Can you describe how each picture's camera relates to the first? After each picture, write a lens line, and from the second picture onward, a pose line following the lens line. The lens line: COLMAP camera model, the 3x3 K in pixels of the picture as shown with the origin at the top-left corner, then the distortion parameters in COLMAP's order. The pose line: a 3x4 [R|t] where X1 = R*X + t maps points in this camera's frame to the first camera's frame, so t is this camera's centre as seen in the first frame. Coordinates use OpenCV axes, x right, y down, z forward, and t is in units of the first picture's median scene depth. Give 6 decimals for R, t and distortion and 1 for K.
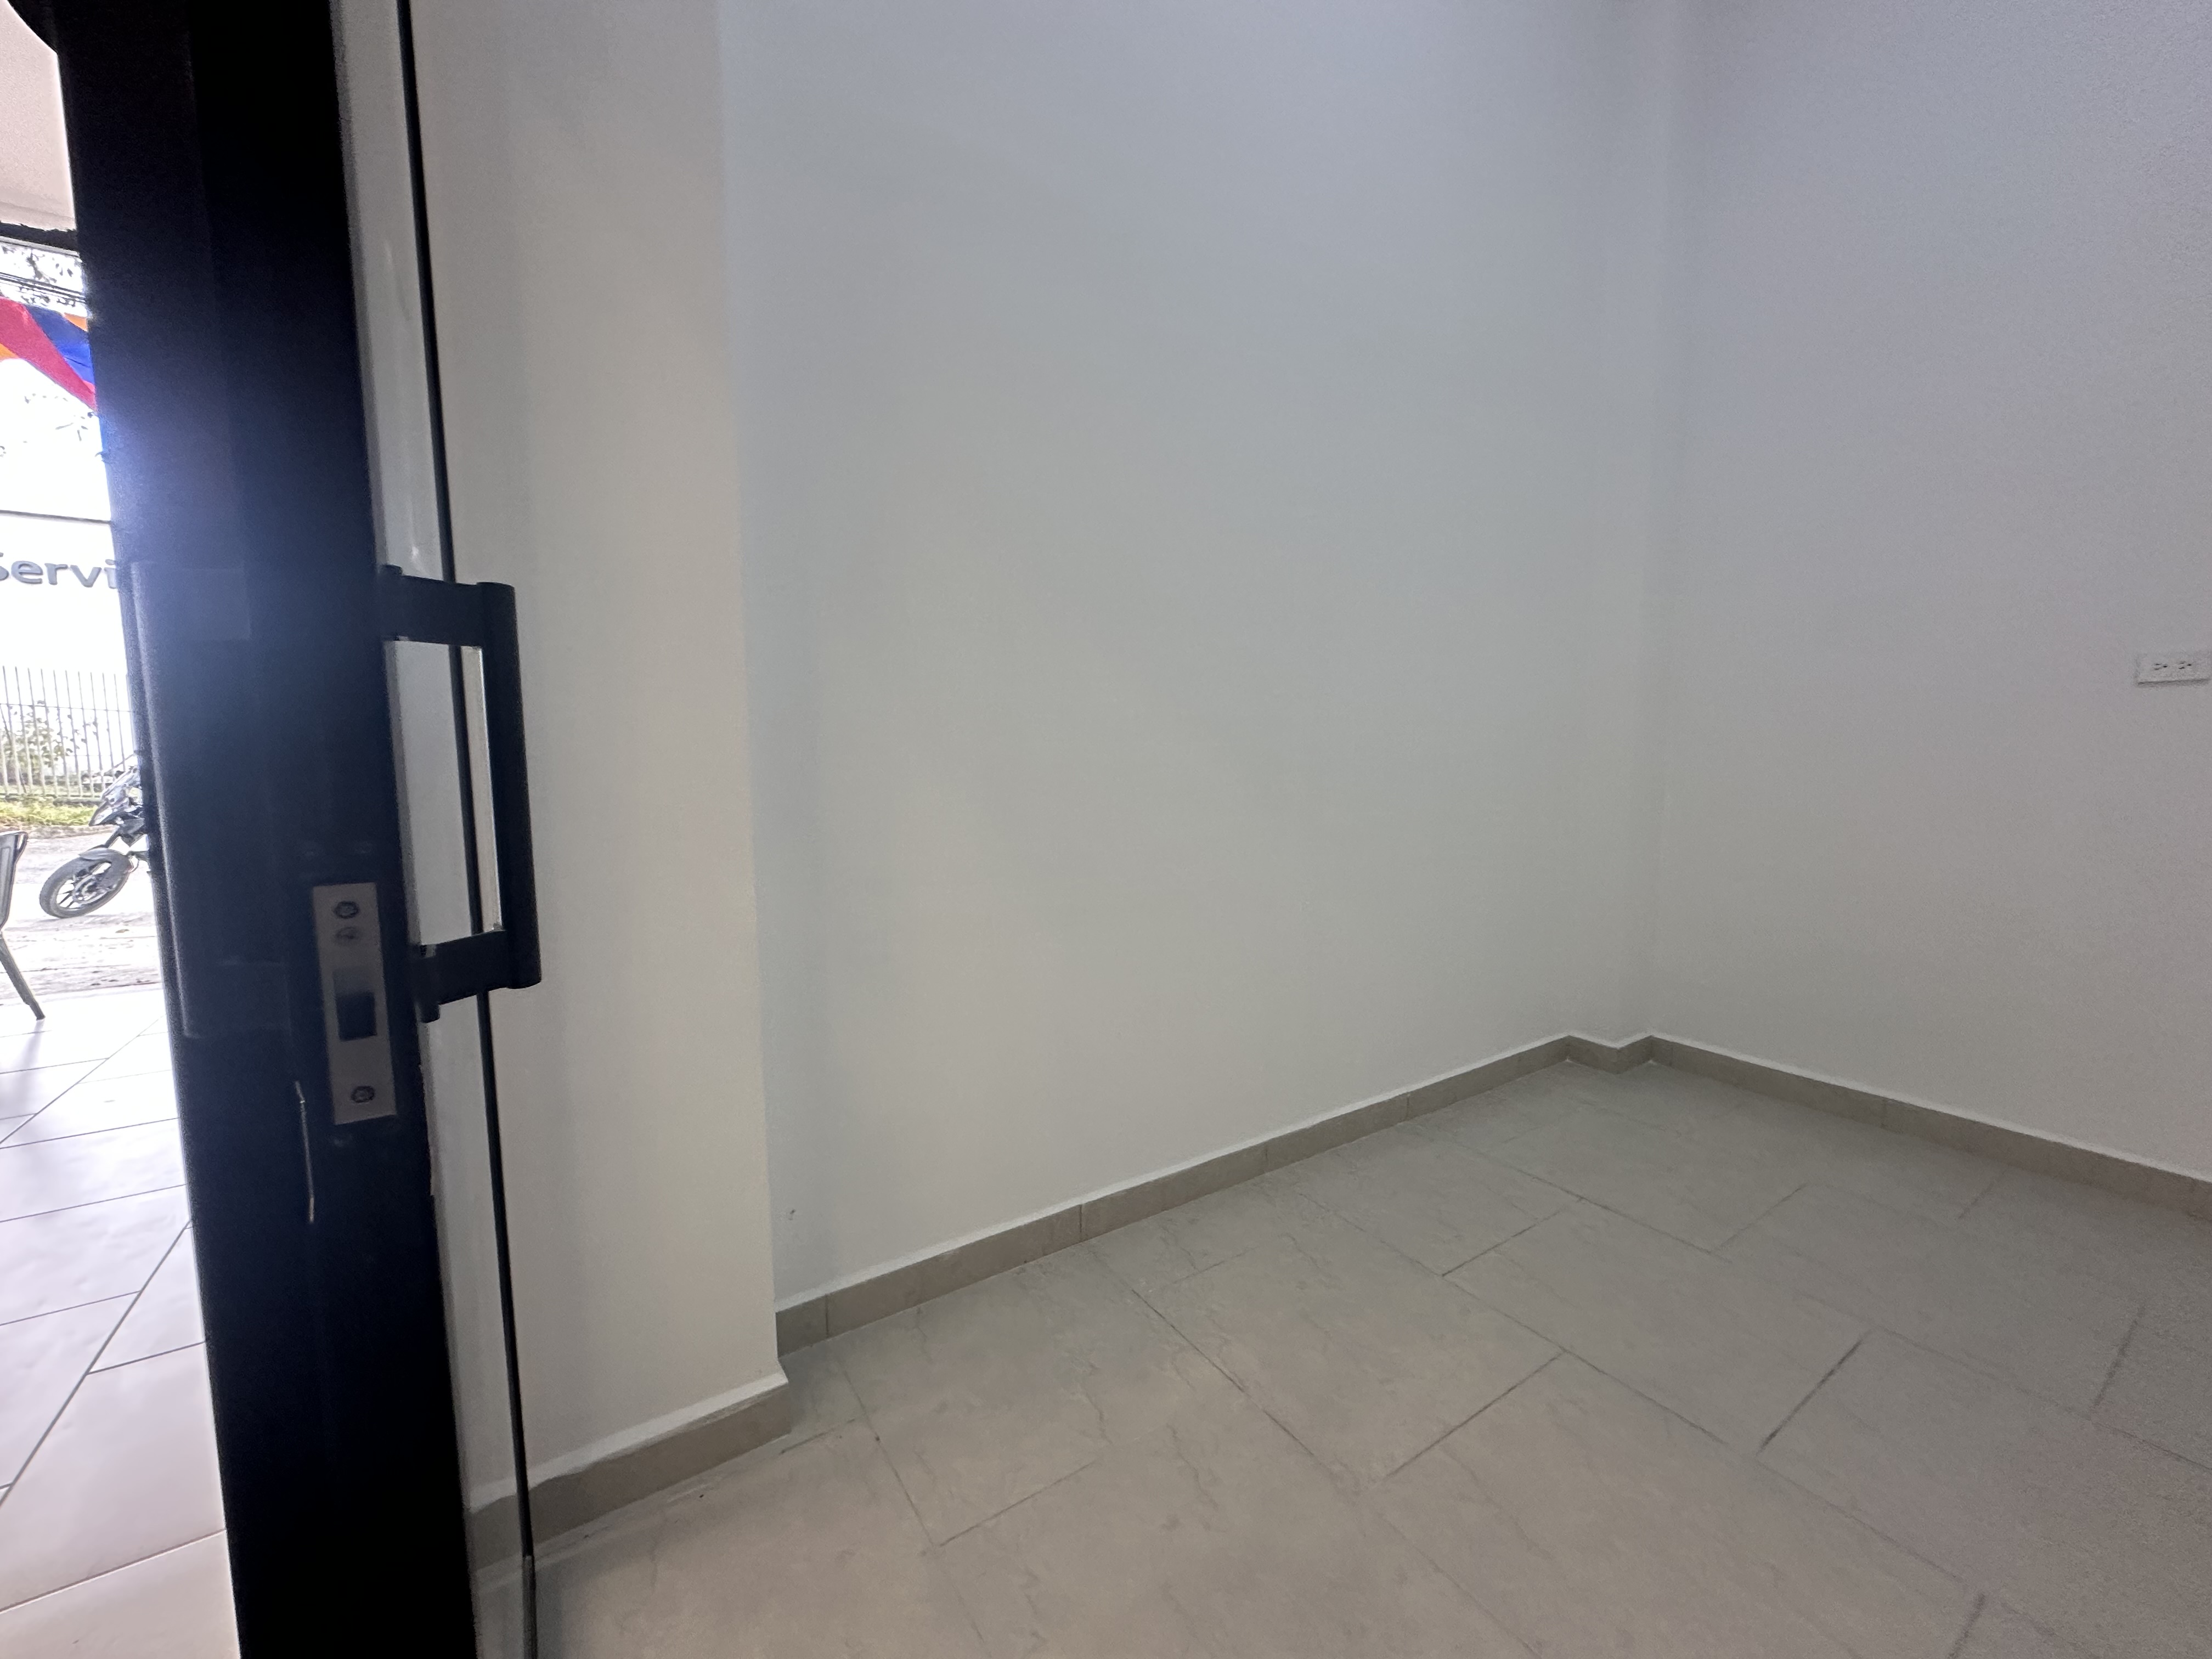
lens RADIAL K [[886.3, 0, 1109.4], [0, 886.3, 828.9], [0, 0, 1]] dist [0.000861, -0.000179]
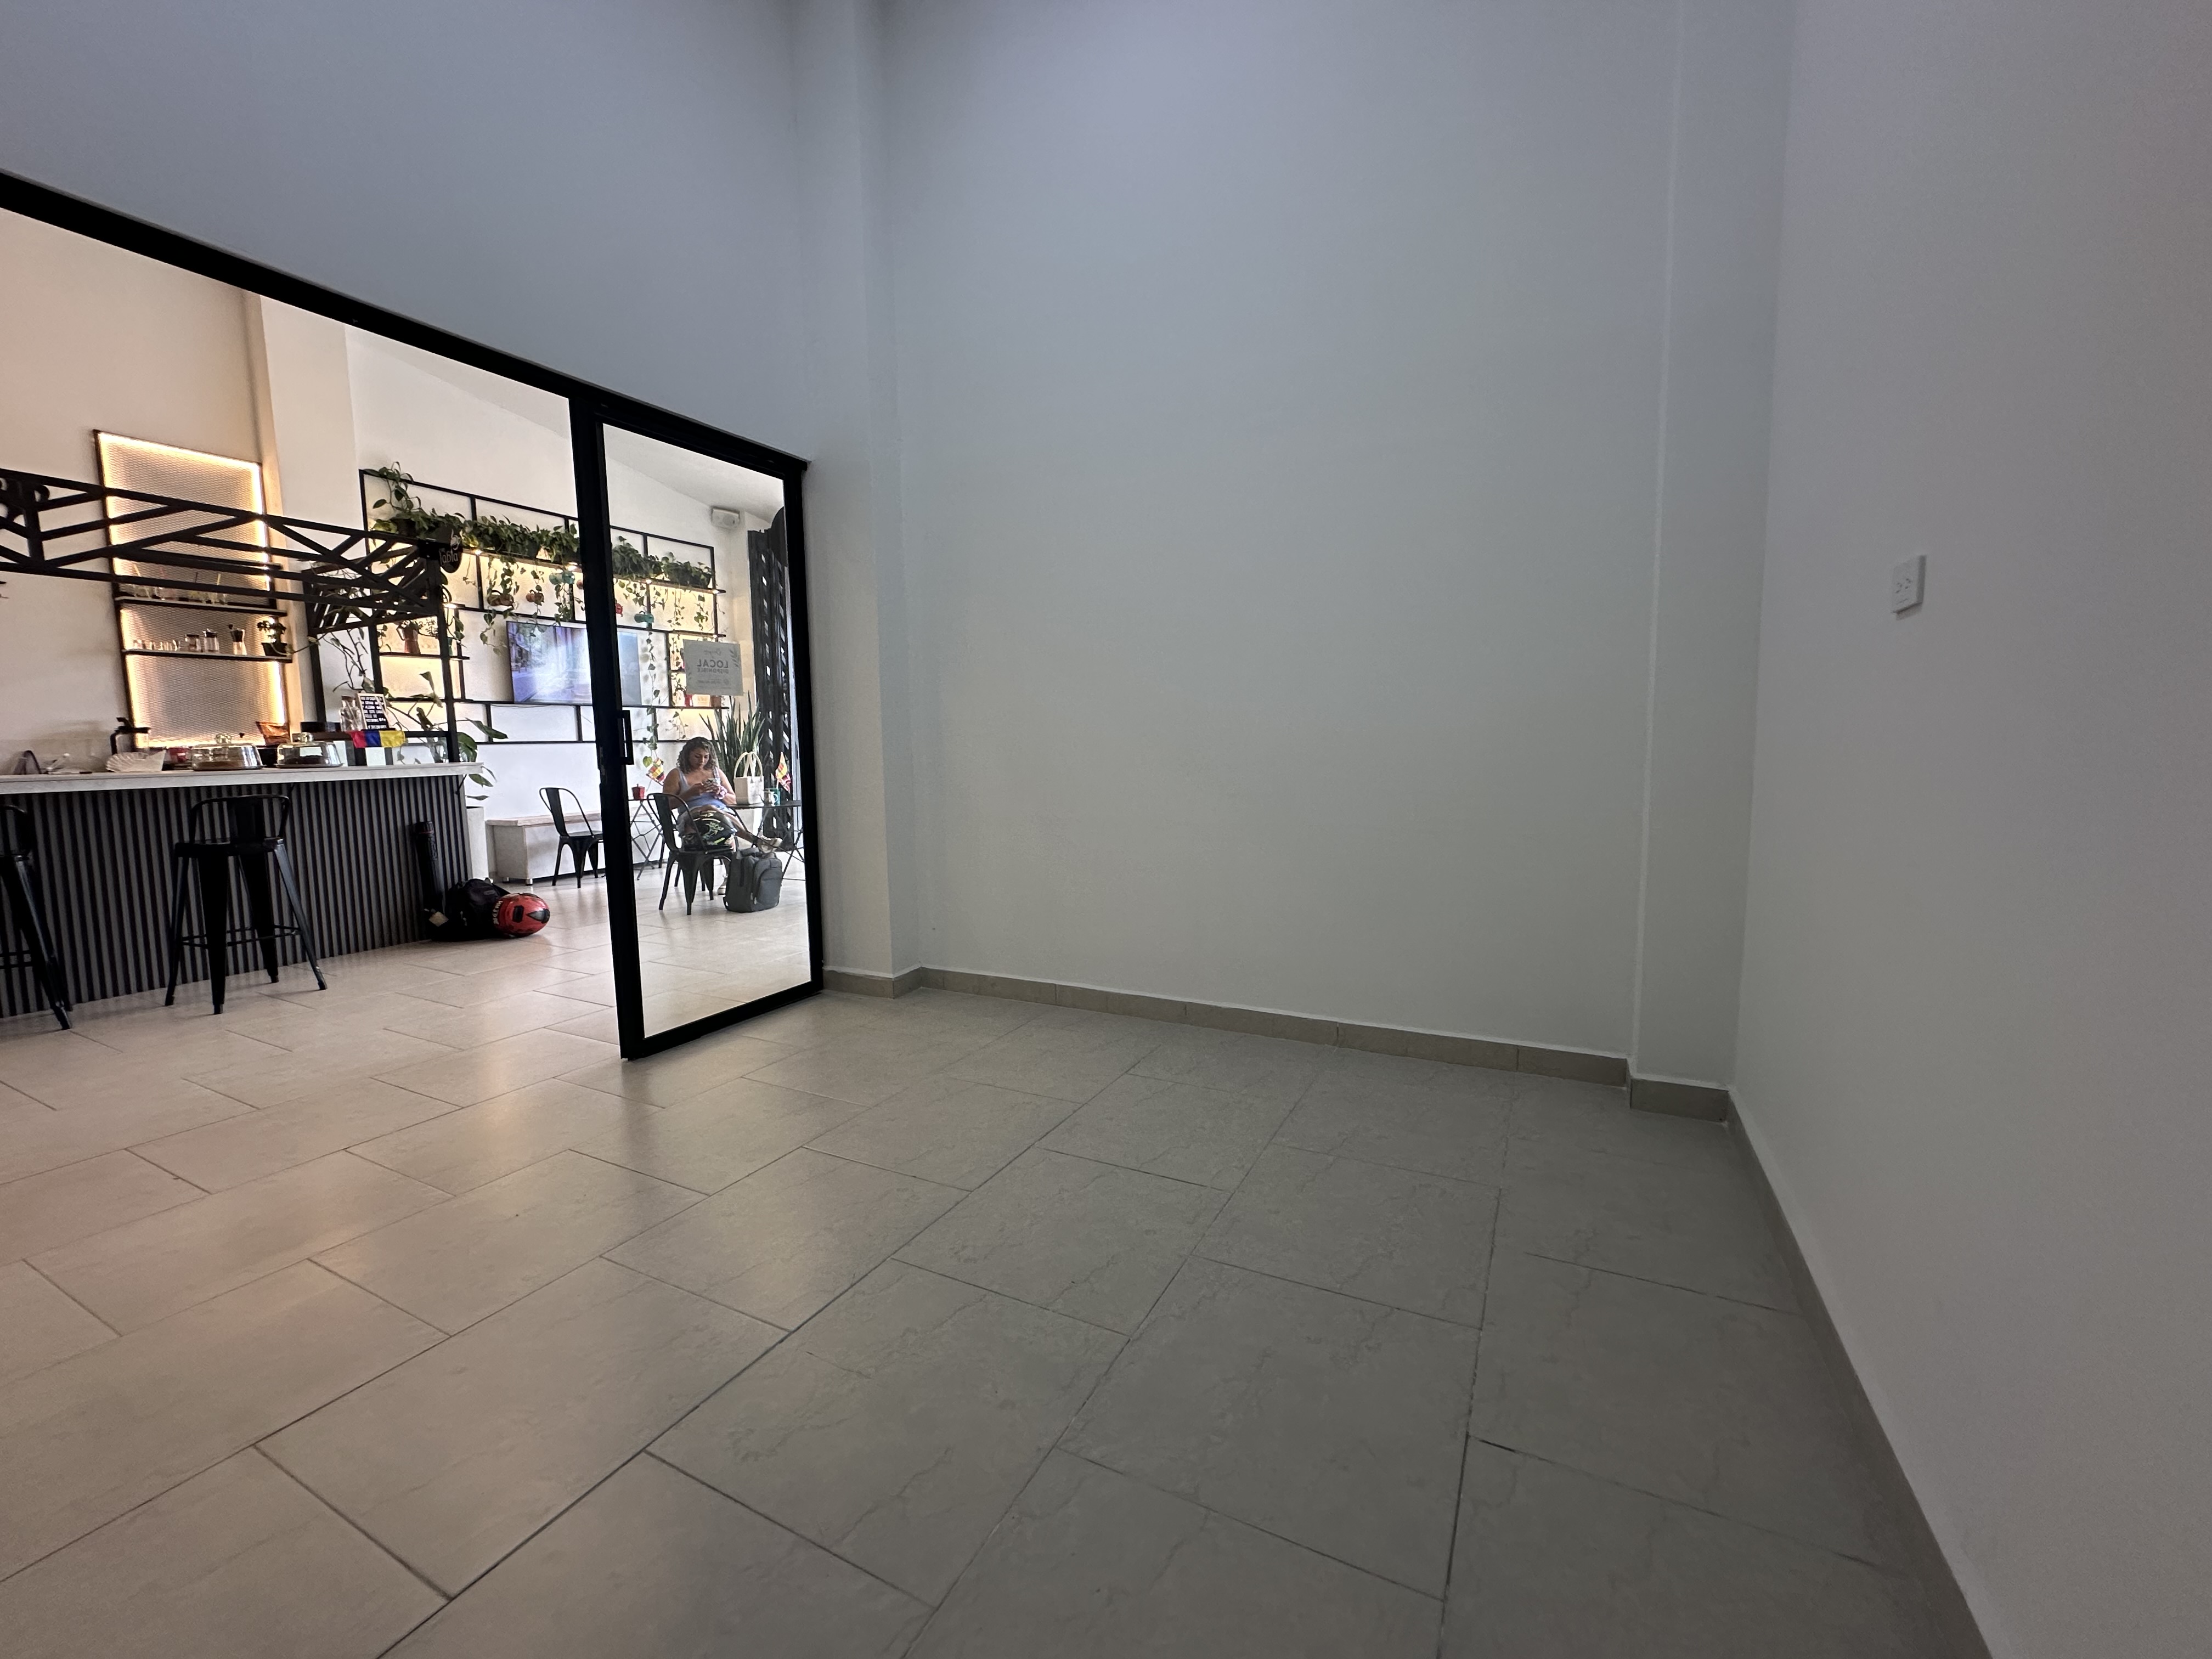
lens RADIAL K [[886.3, 0, 1109.4], [0, 886.3, 828.9], [0, 0, 1]] dist [0.000861, -0.000179]
pose [[0.489913, 0.085136, -0.867604, 1.015067], [-0.077836, 0.995517, 0.053736, 0.001367], [0.868290, 0.041205, 0.494343, 0.121914]]
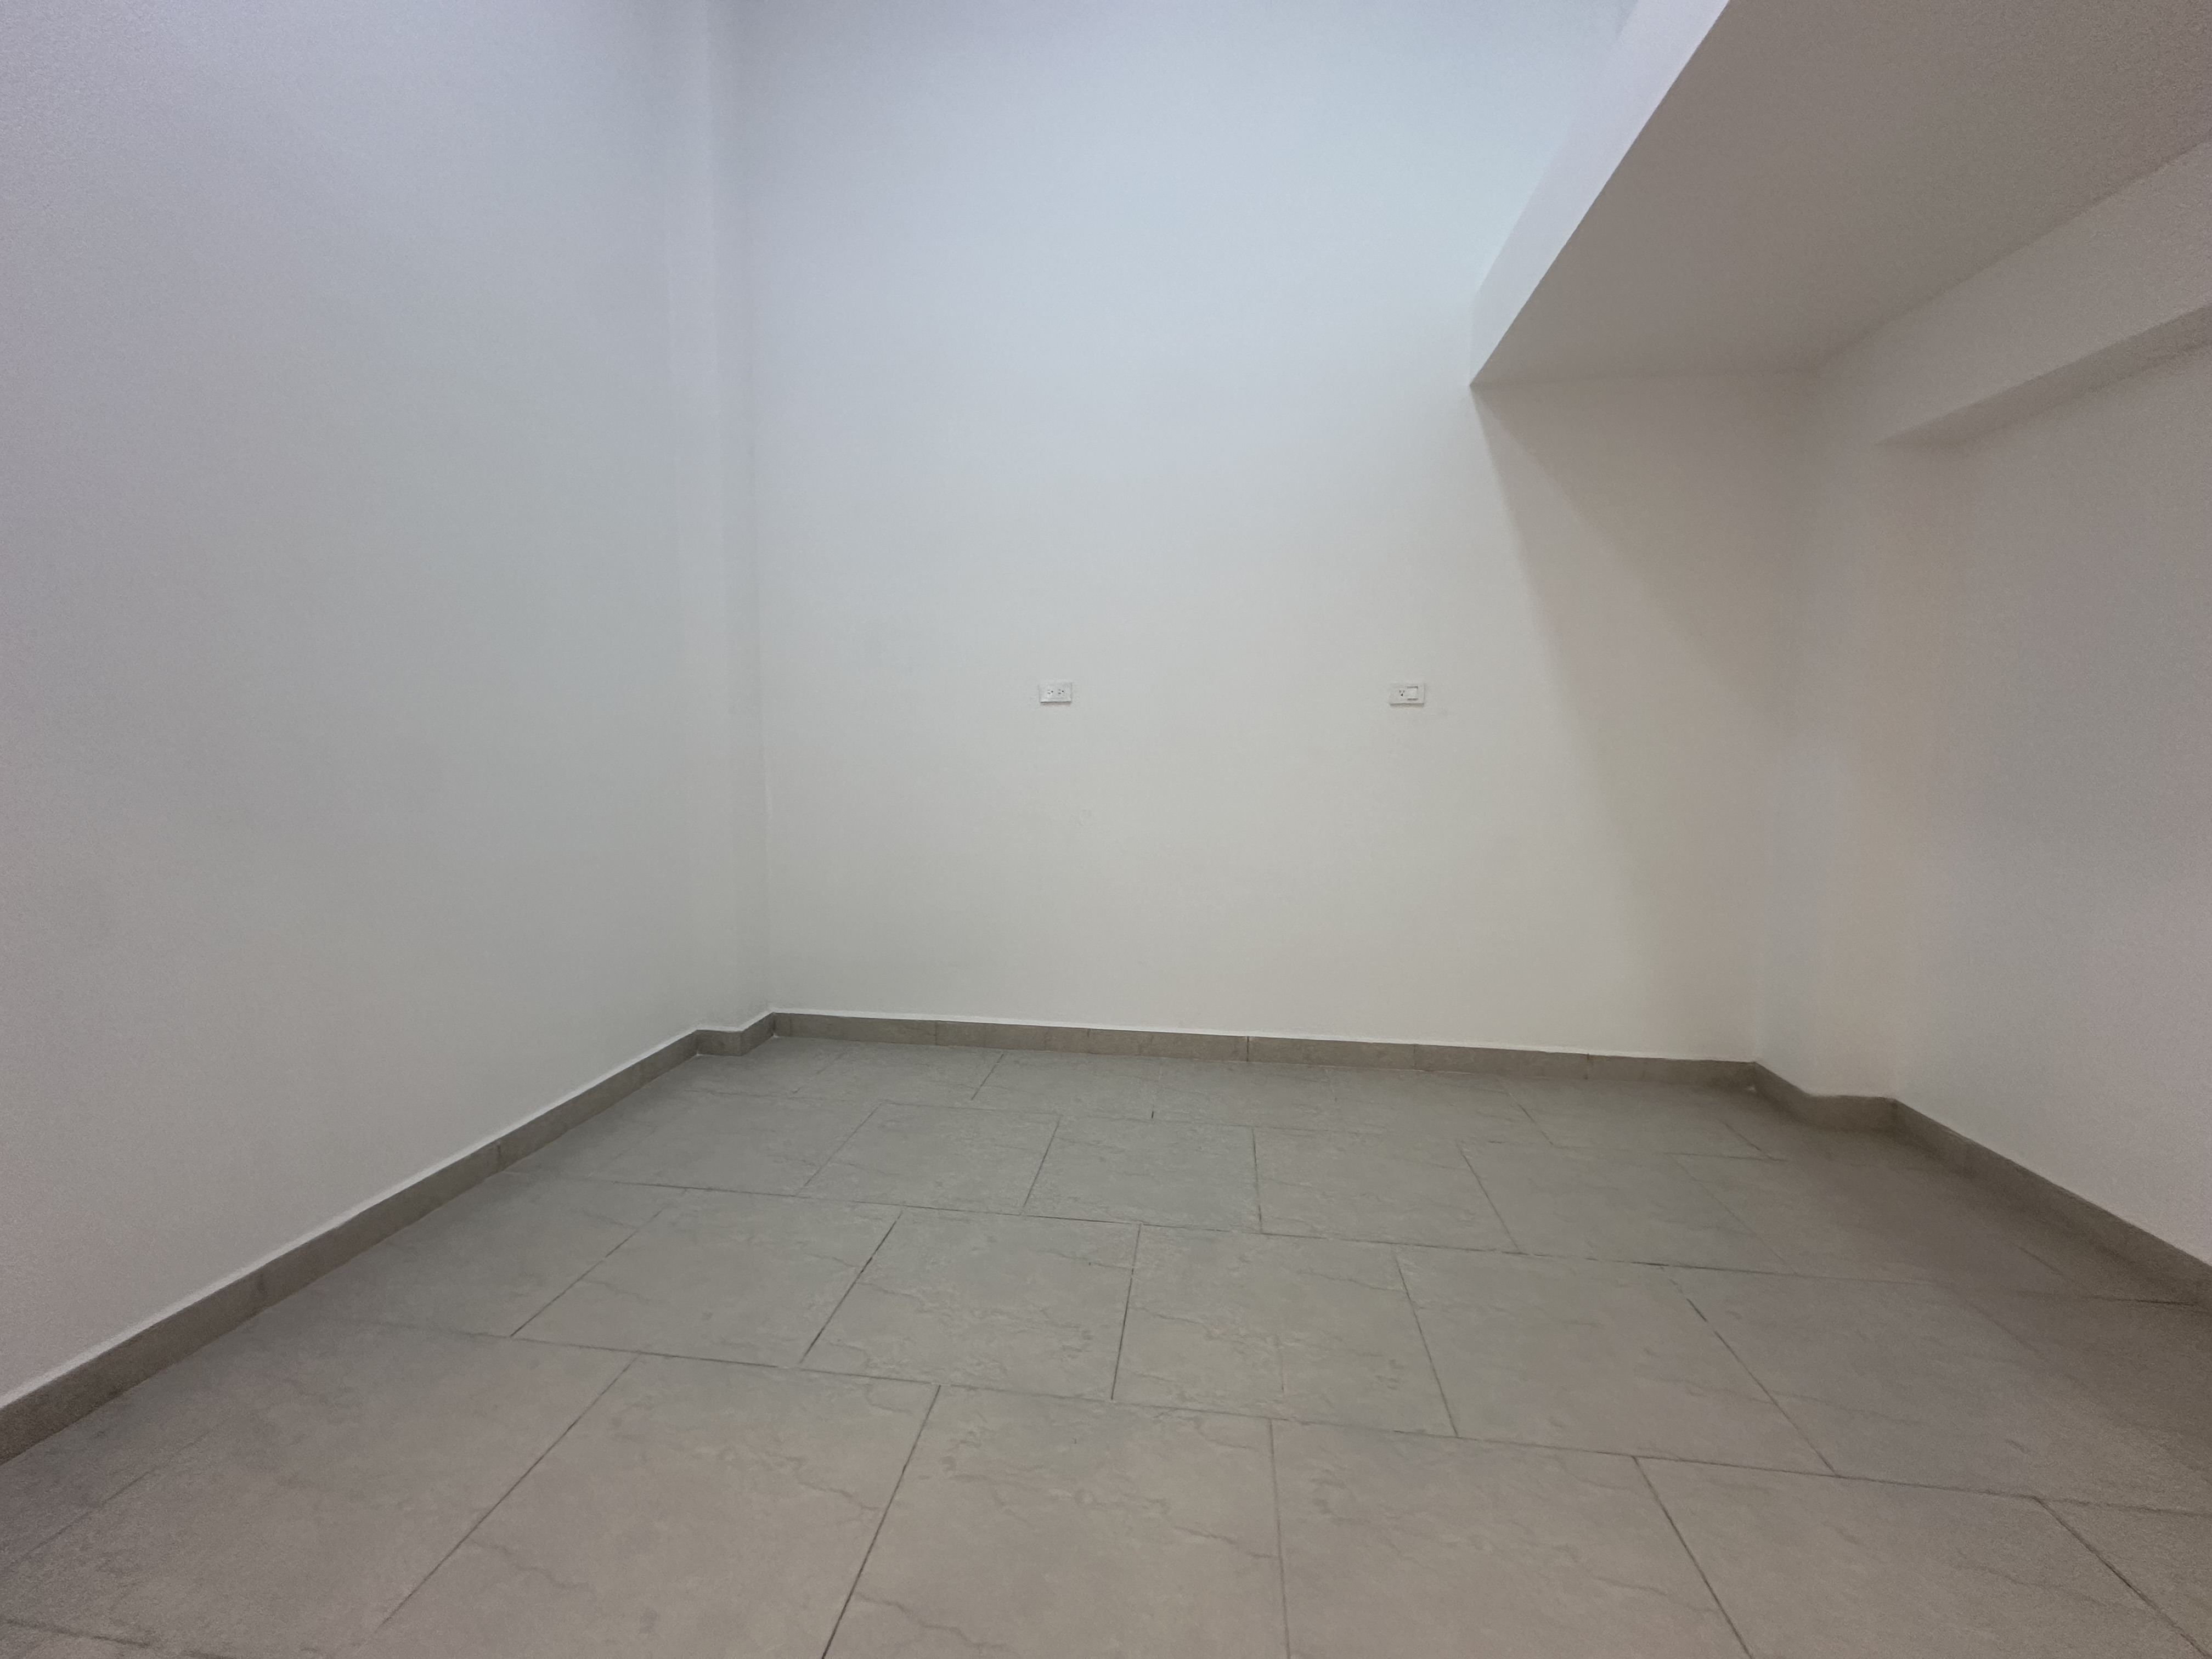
lens RADIAL K [[886.3, 0, 1109.4], [0, 886.3, 828.9], [0, 0, 1]] dist [0.000861, -0.000179]
pose [[0.656568, -0.065118, 0.751451, 0.082314], [0.069101, 0.997270, 0.026044, 0.010248], [-0.751095, 0.034827, 0.659275, -0.031082]]
